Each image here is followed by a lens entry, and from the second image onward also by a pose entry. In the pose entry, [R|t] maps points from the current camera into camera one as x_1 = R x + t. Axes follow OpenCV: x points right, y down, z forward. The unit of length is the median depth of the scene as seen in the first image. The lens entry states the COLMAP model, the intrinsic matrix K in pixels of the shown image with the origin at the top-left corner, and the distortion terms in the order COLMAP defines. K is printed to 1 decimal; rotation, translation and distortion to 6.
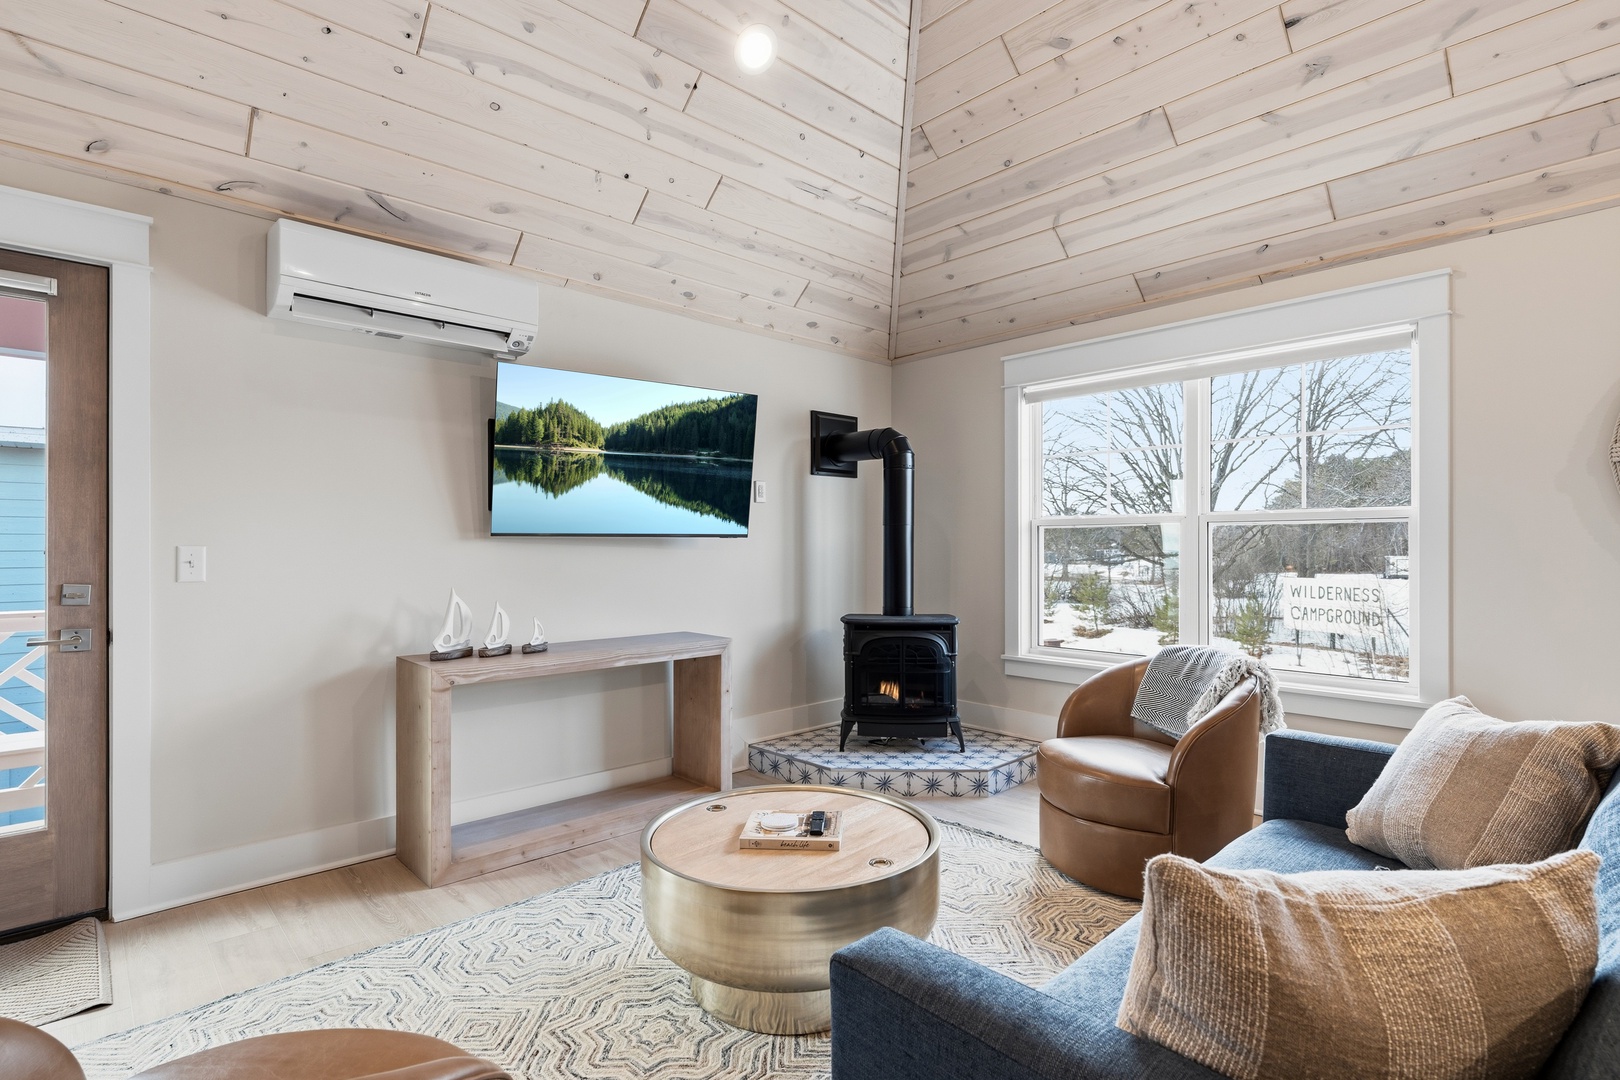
lens RADIAL K [[796.6, 0, 823.3], [0, 796.6, 539.7], [0, 0, 1]] dist [-0.000443, 0.001280]
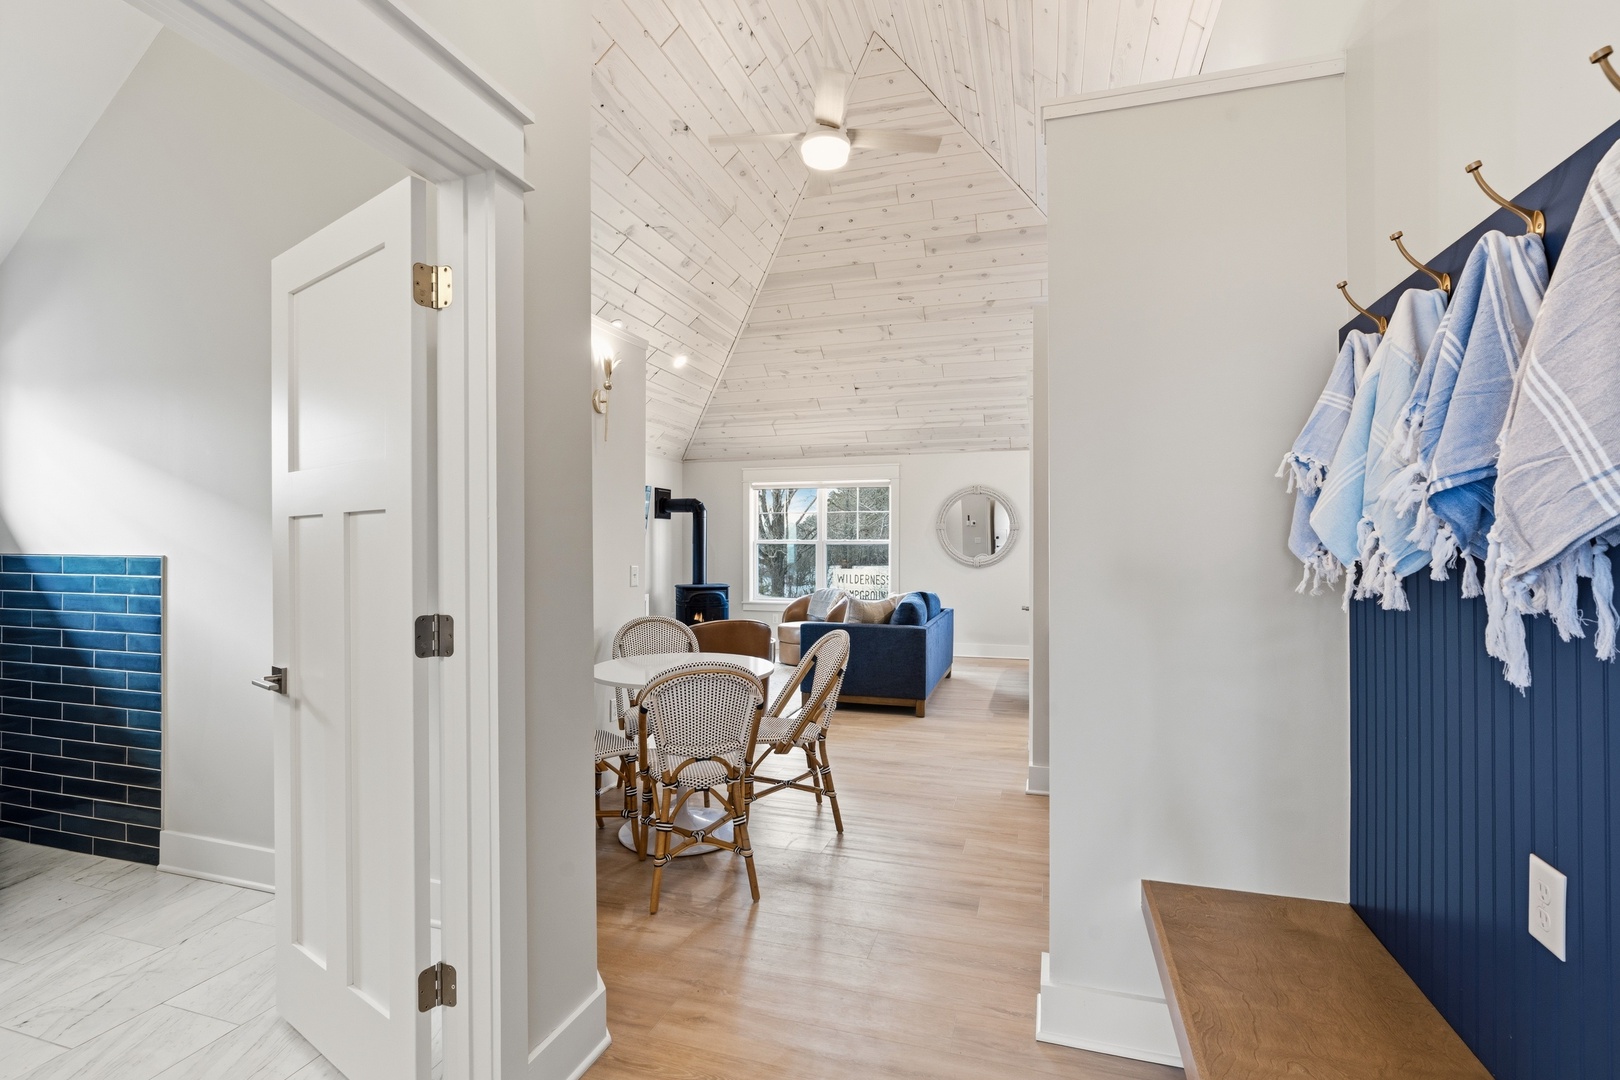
lens RADIAL K [[796.6, 0, 805.2], [0, 796.6, 541.5], [0, 0, 1]] dist [-0.000443, 0.001280]
pose [[0.878543, -0.000603, 0.477663, -0.686308], [-0.001631, 0.999990, 0.004263, -0.032310], [-0.477661, -0.004524, 0.878533, -1.047667]]
